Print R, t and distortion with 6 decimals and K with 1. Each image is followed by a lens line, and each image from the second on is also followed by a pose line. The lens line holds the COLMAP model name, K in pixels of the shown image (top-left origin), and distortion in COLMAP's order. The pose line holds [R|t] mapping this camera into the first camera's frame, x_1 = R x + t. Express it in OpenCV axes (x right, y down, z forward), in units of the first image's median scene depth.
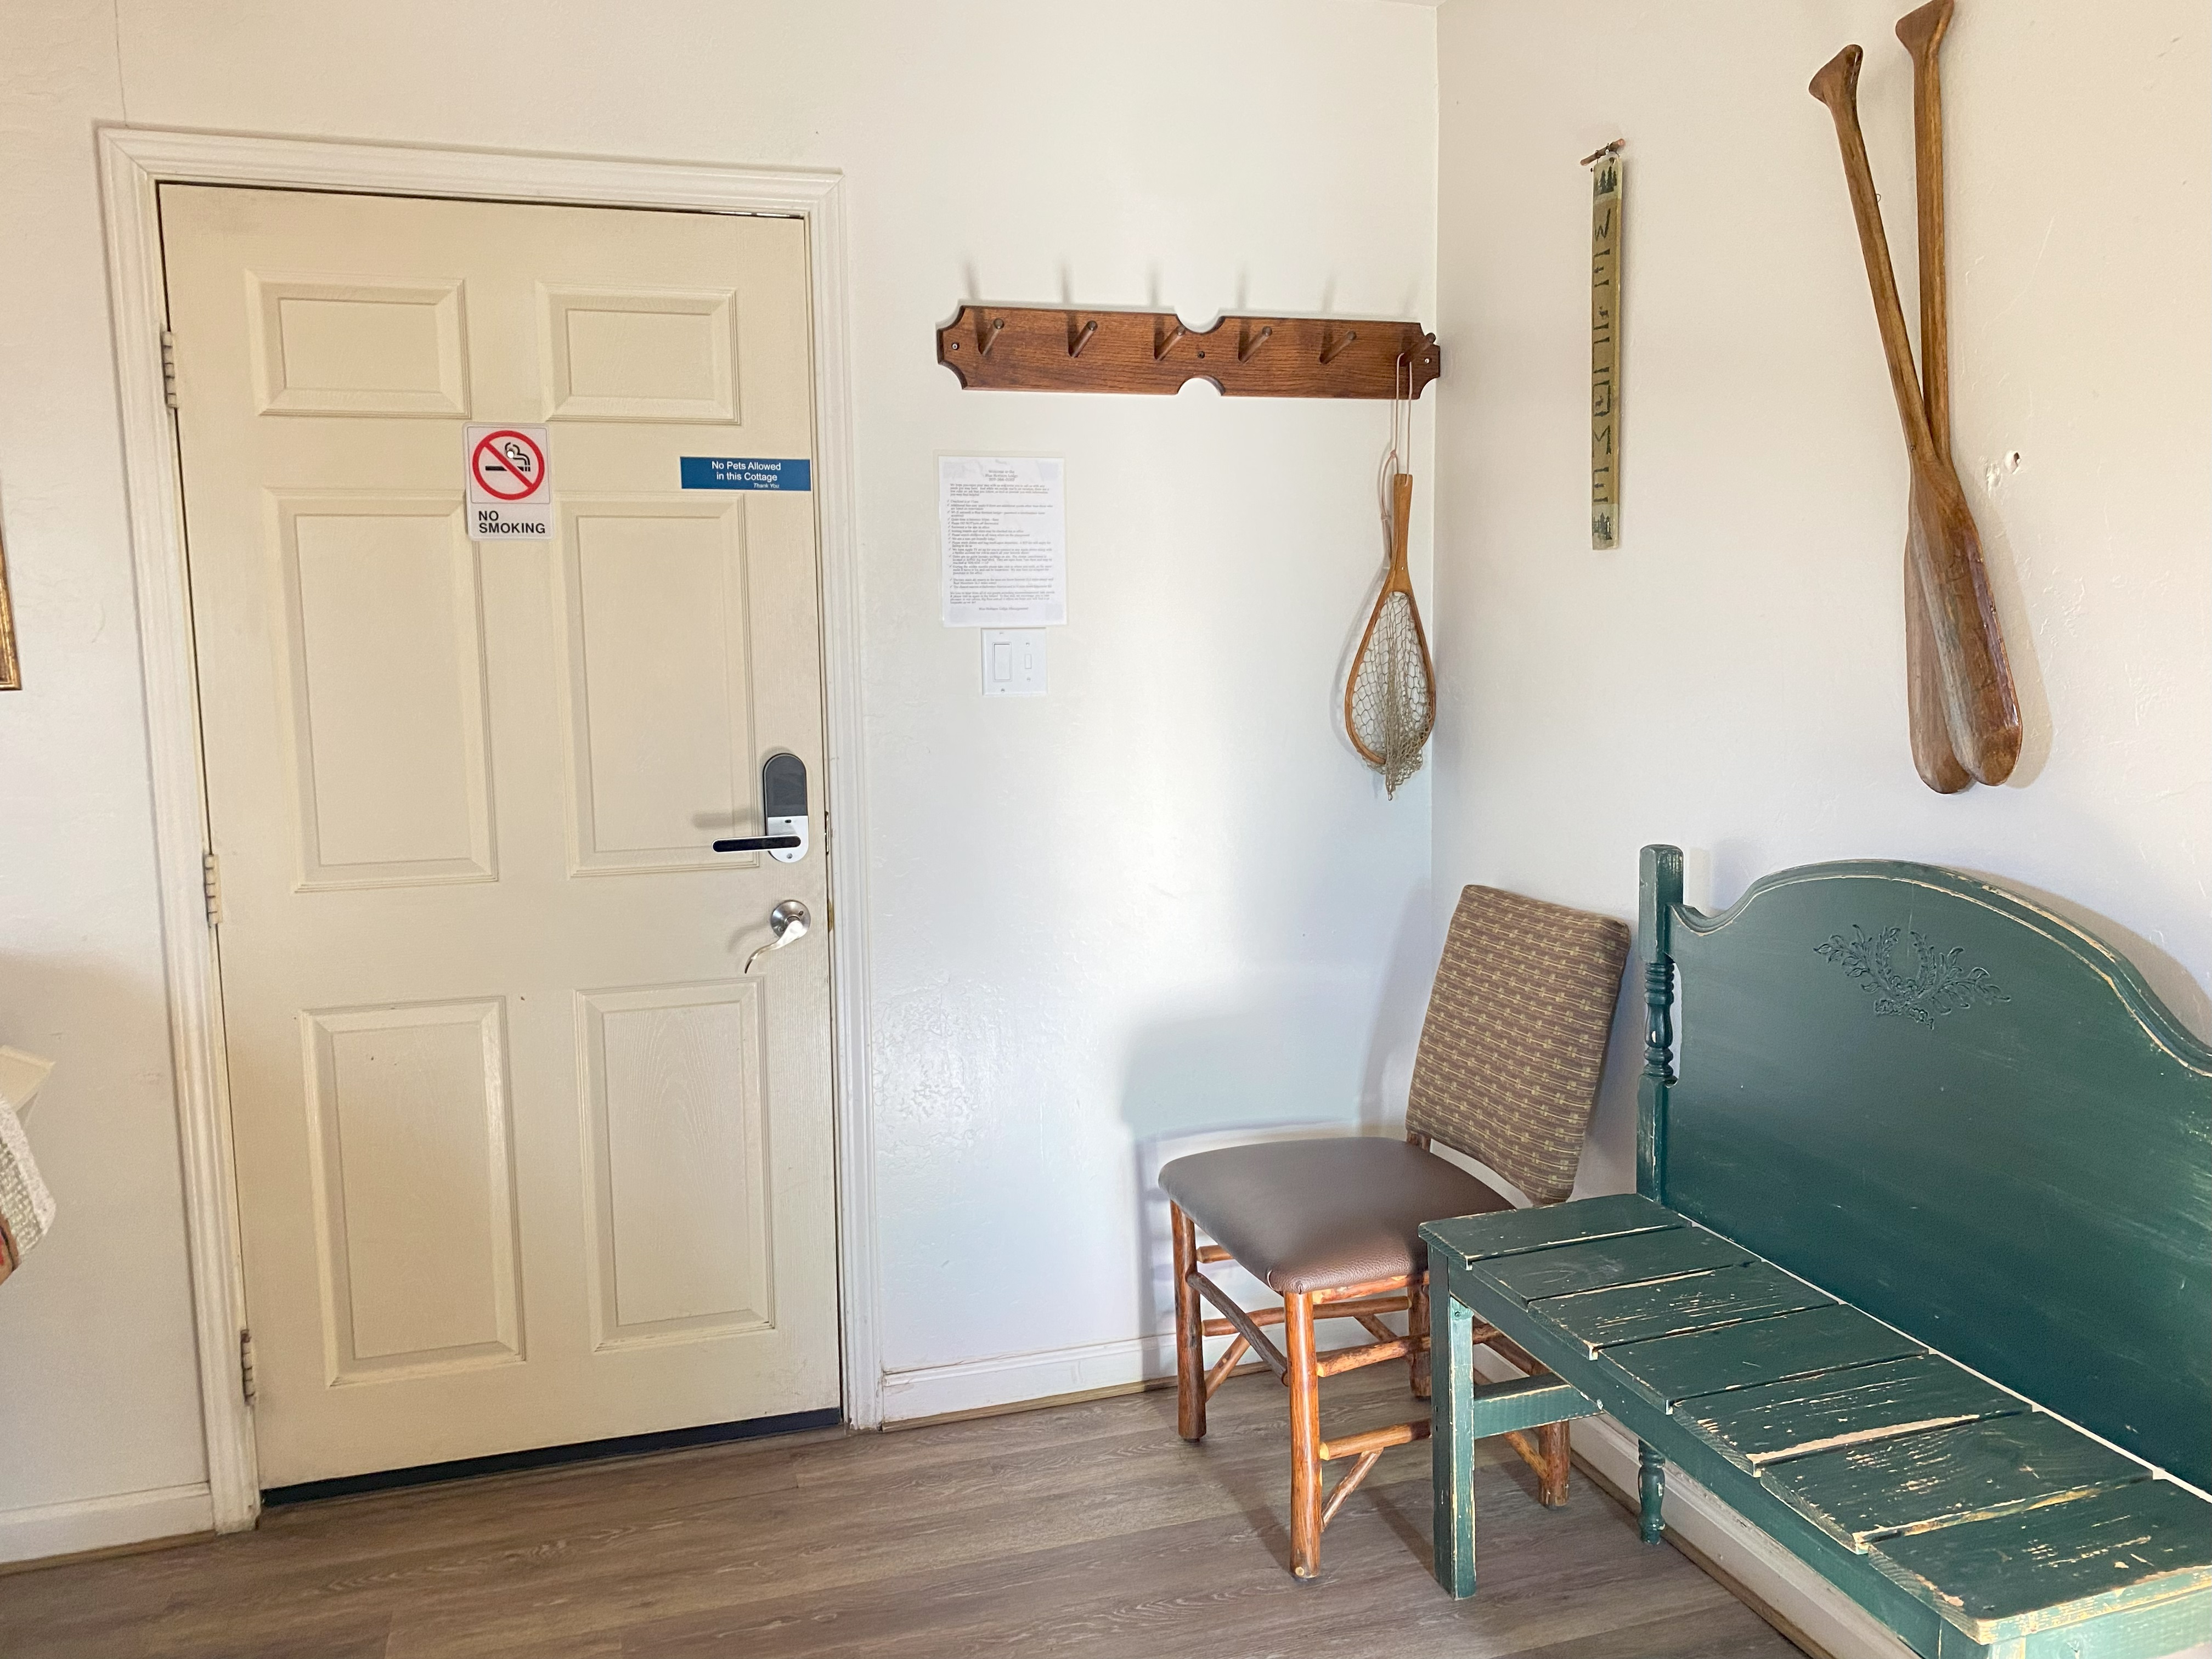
lens RADIAL K [[1682.6, 0, 1090.3], [0, 1682.6, 817.8], [0, 0, 1]] dist [0.040249, -0.040588]
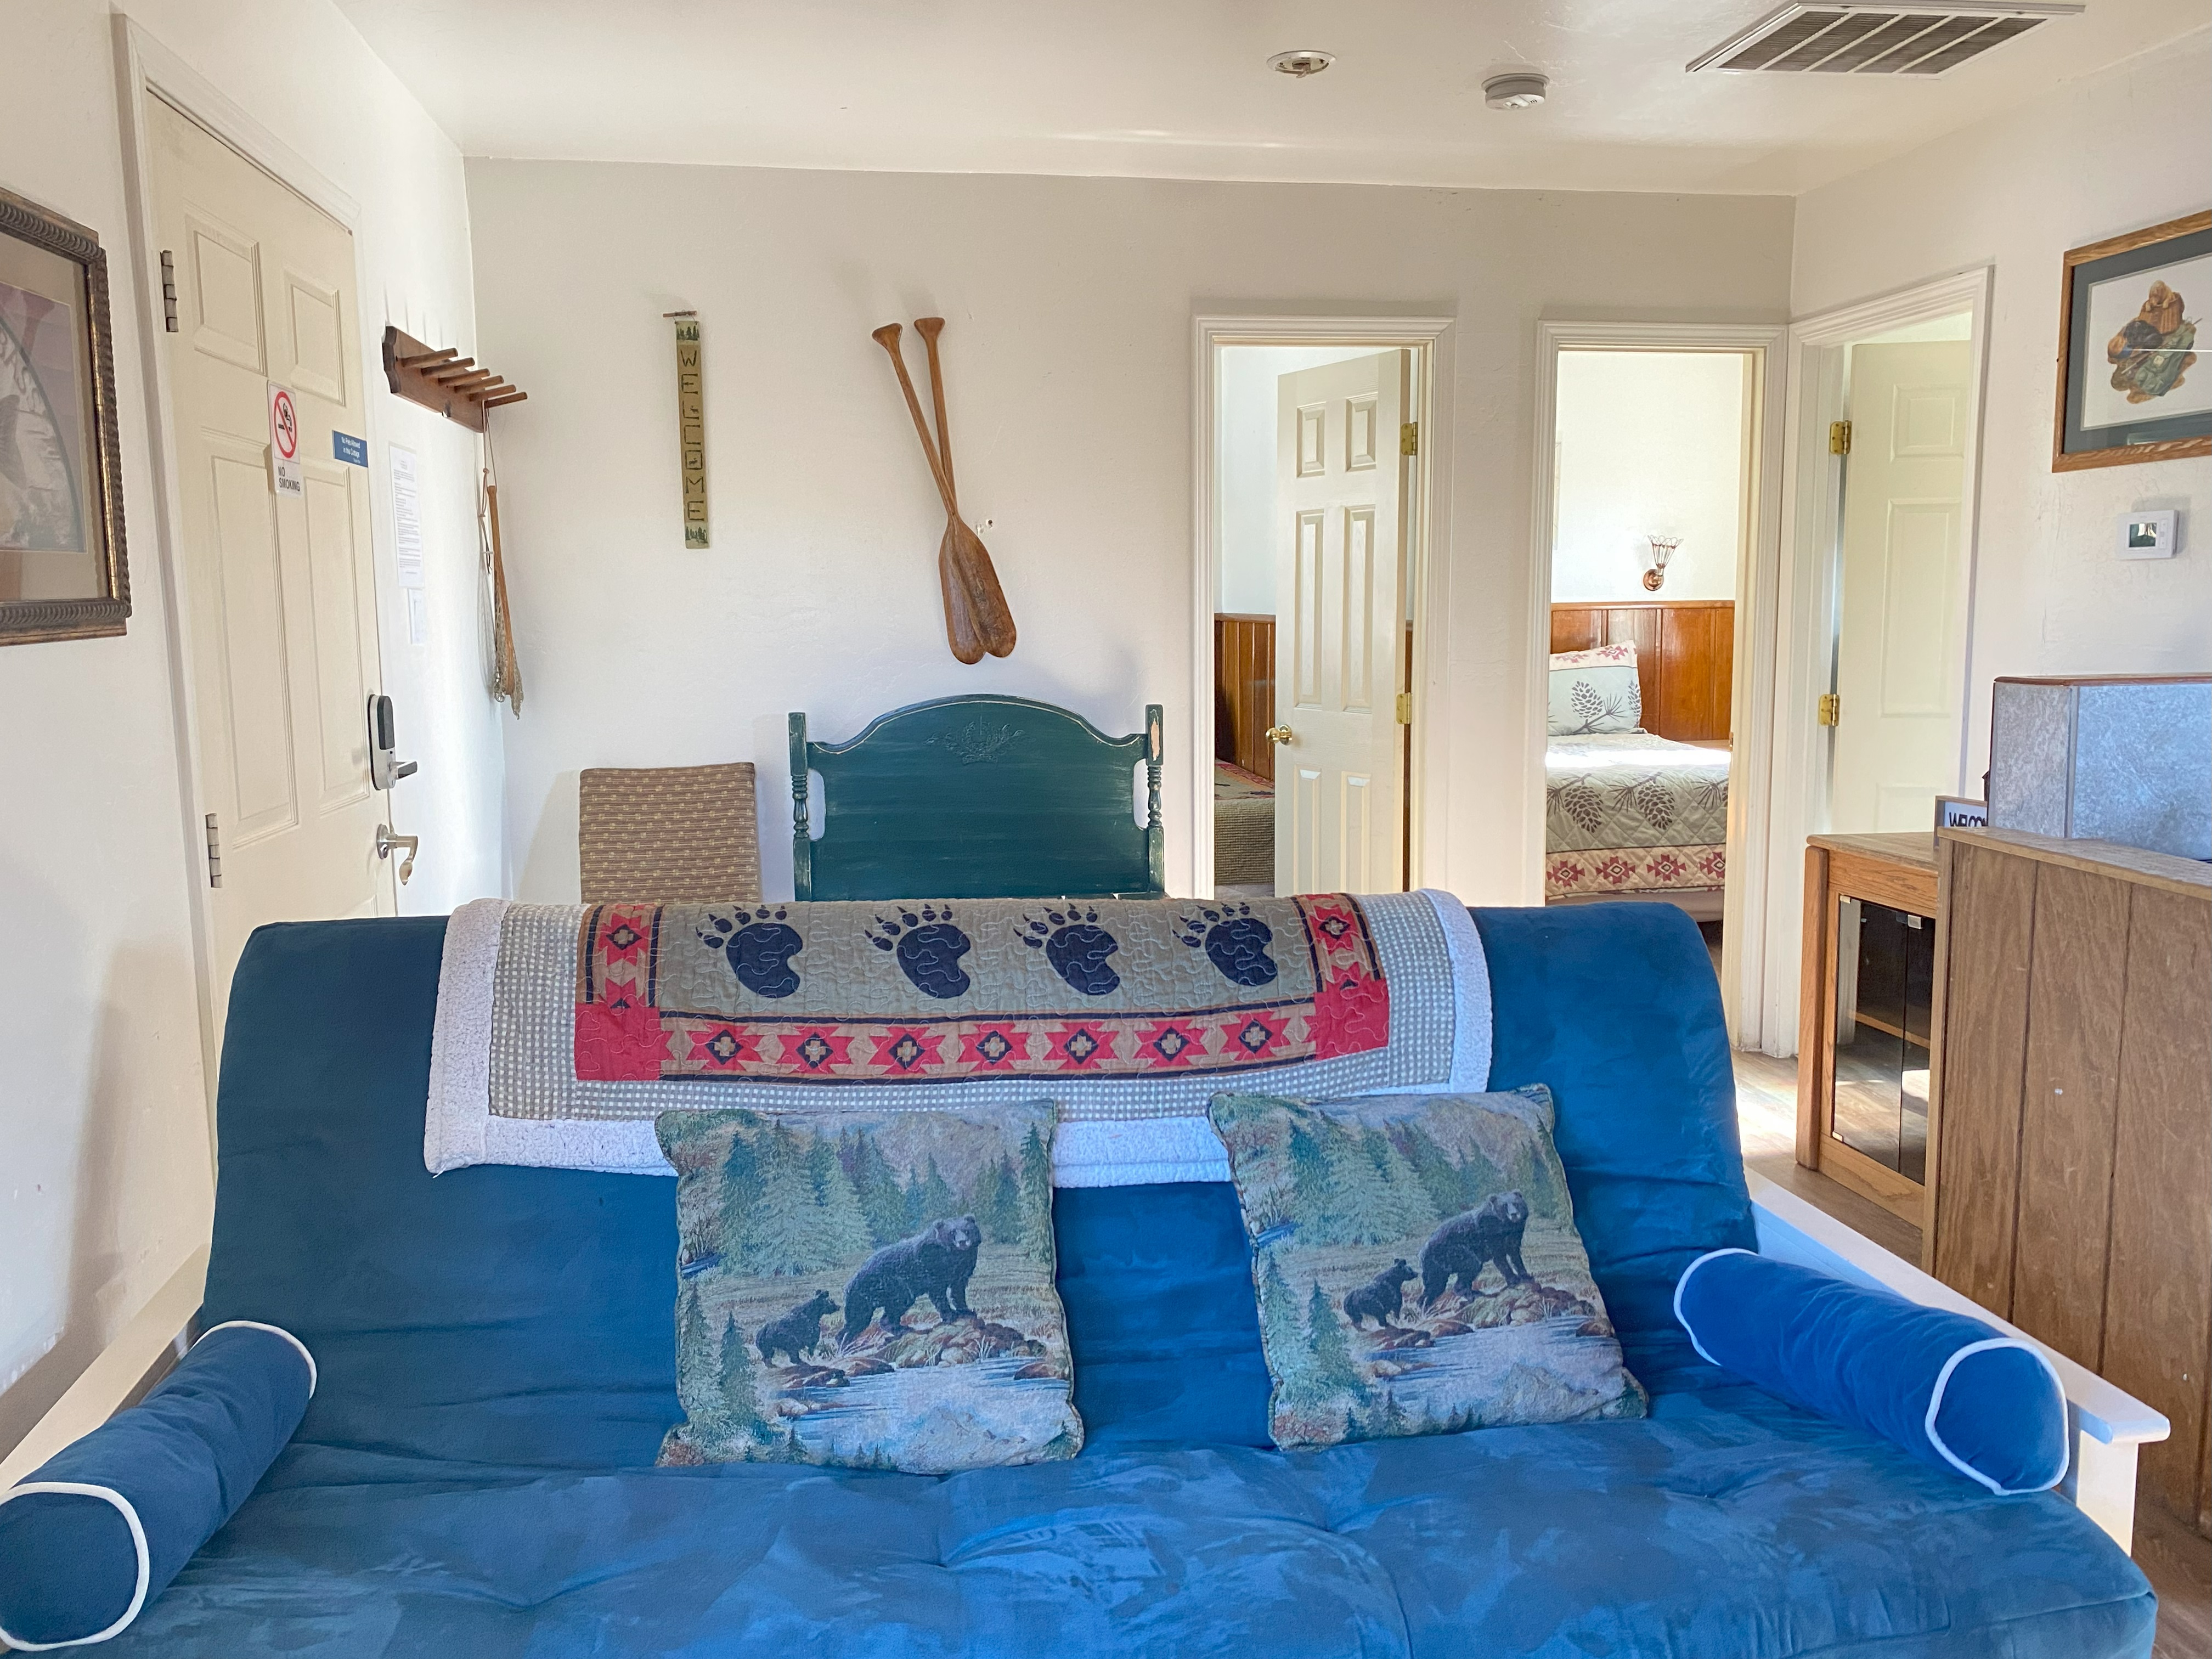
lens RADIAL K [[1682.6, 0, 1092.5], [0, 1682.6, 808.1], [0, 0, 1]] dist [0.040249, -0.040588]
pose [[0.159635, -0.110202, 0.981006, -1.328804], [0.128959, 0.987562, 0.089953, -0.003142], [-0.978717, 0.112150, 0.171861, 0.355471]]
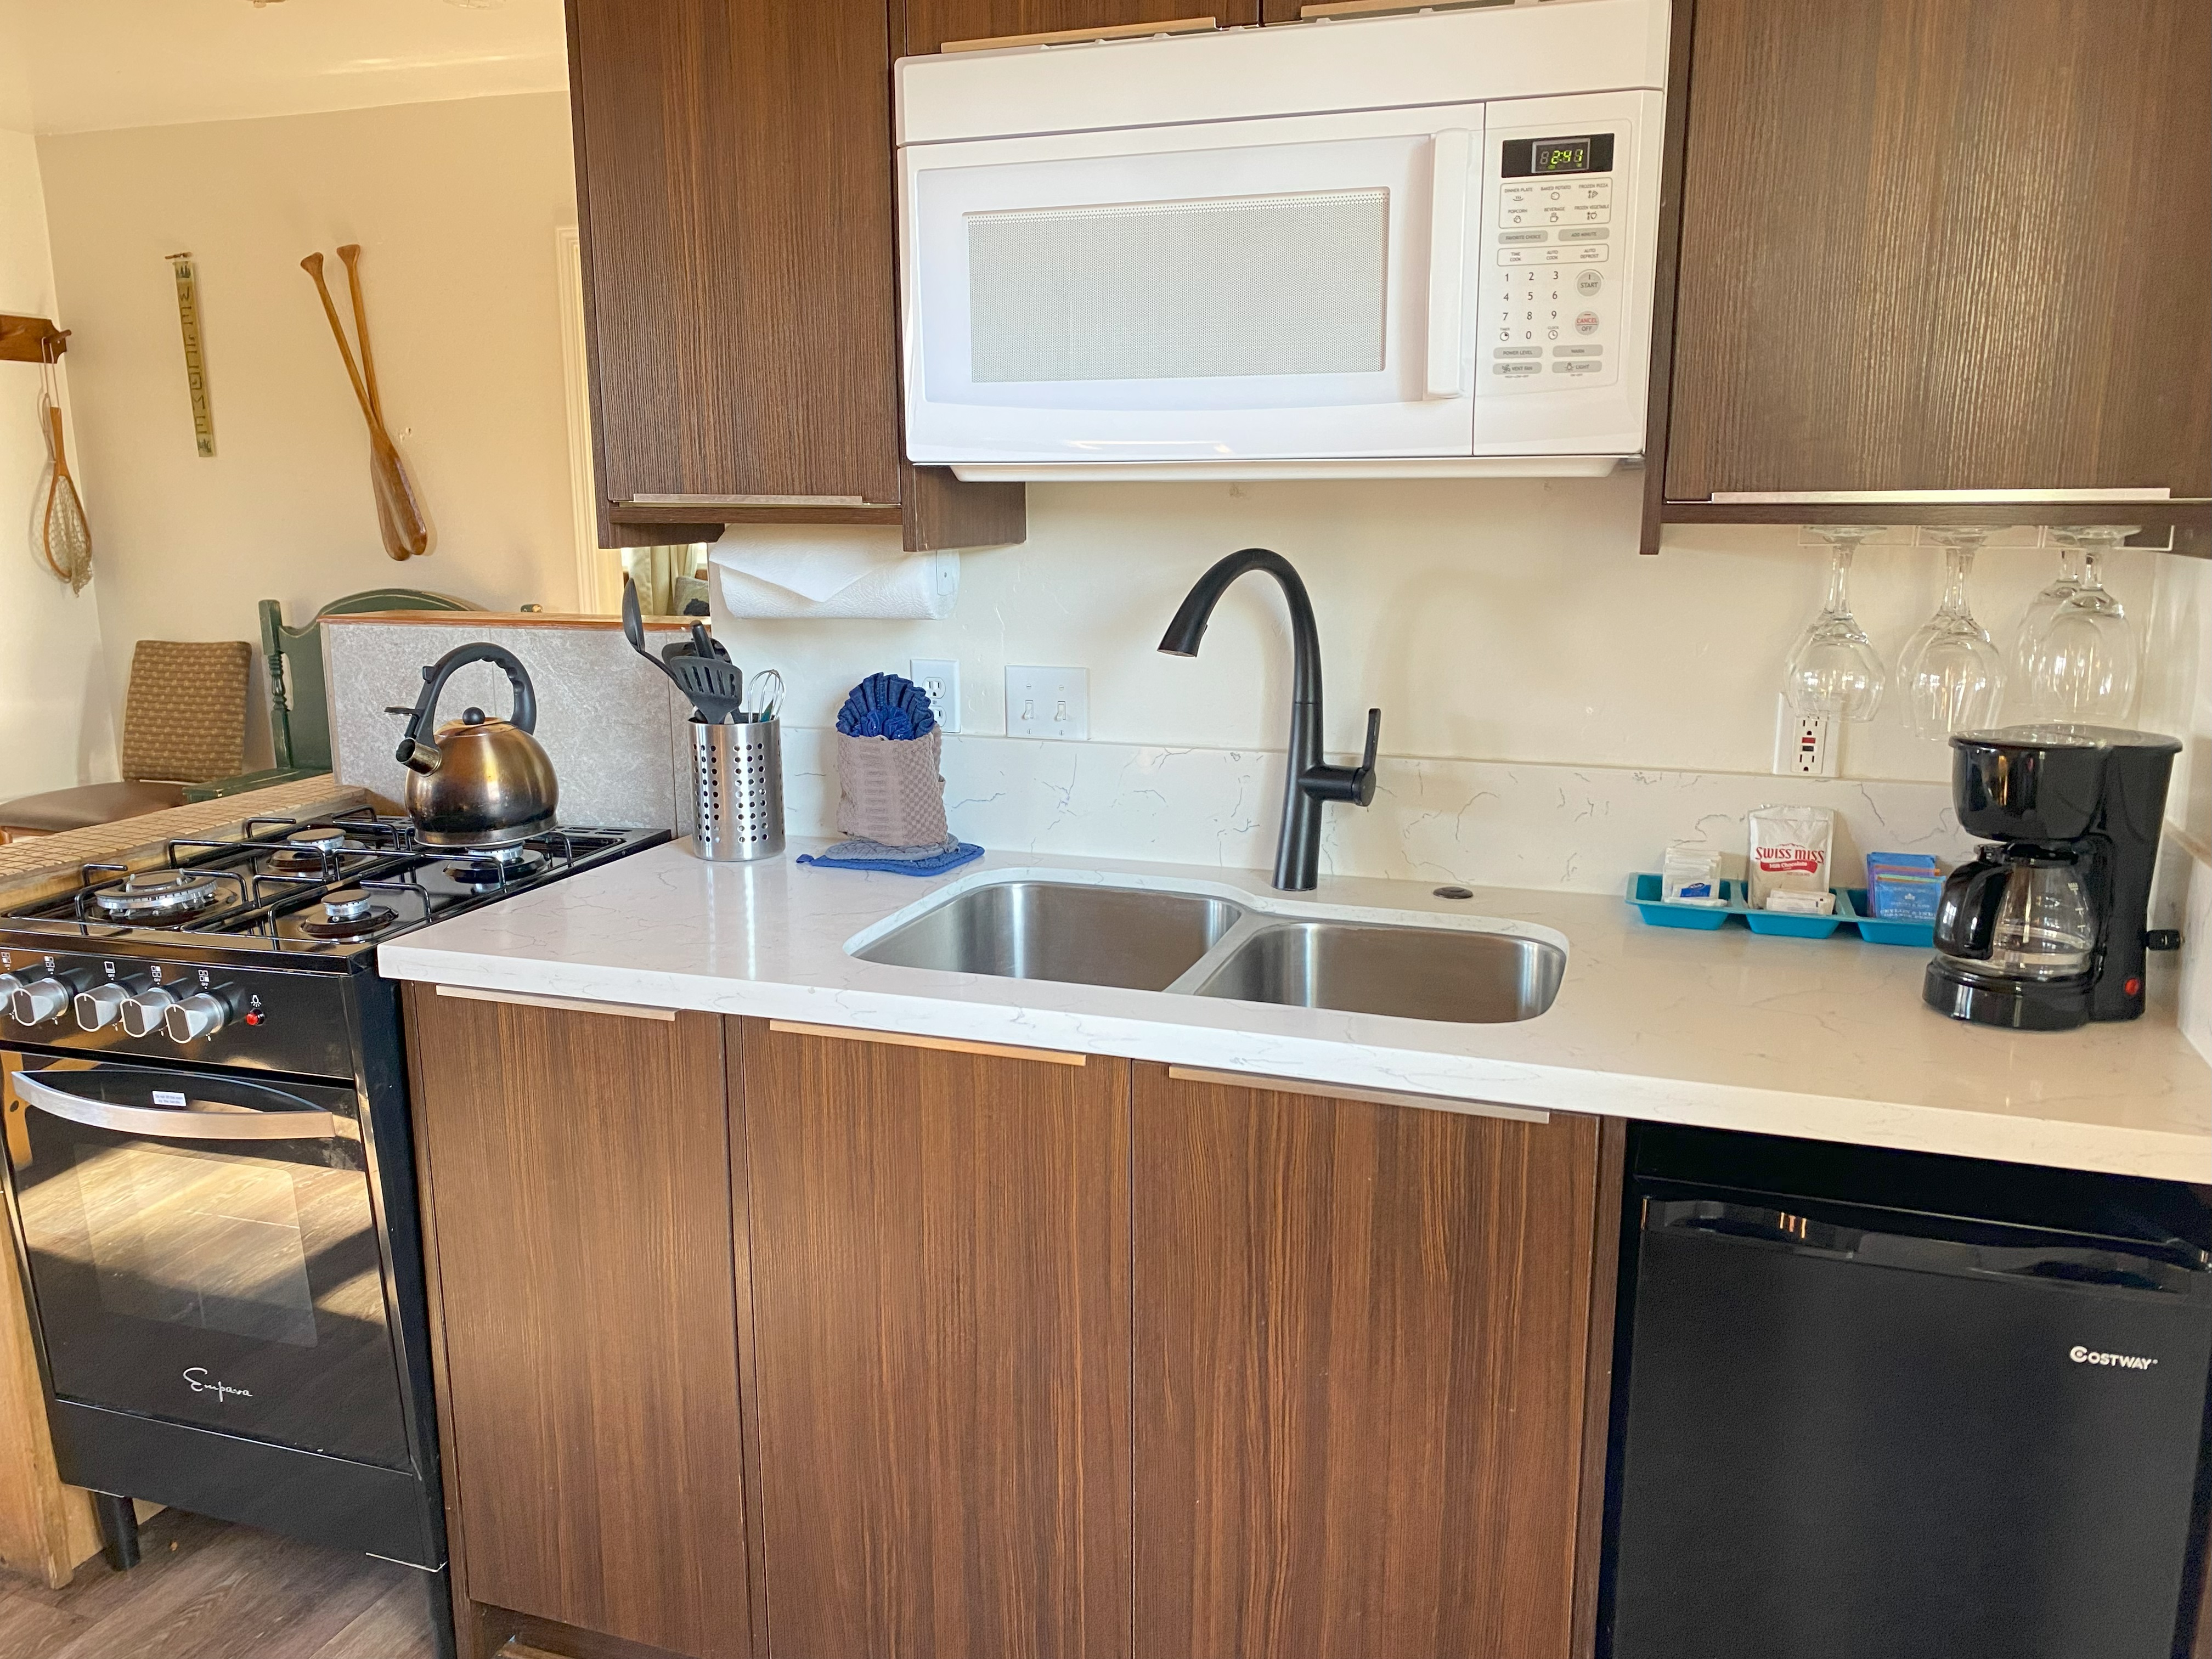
lens RADIAL K [[1682.6, 0, 1084.7], [0, 1682.6, 821.3], [0, 0, 1]] dist [0.040249, -0.040588]
pose [[0.597733, -0.146859, 0.788129, -0.725438], [0.095560, 0.989121, 0.111837, 0.142895], [-0.795979, 0.008464, 0.605265, -1.042975]]
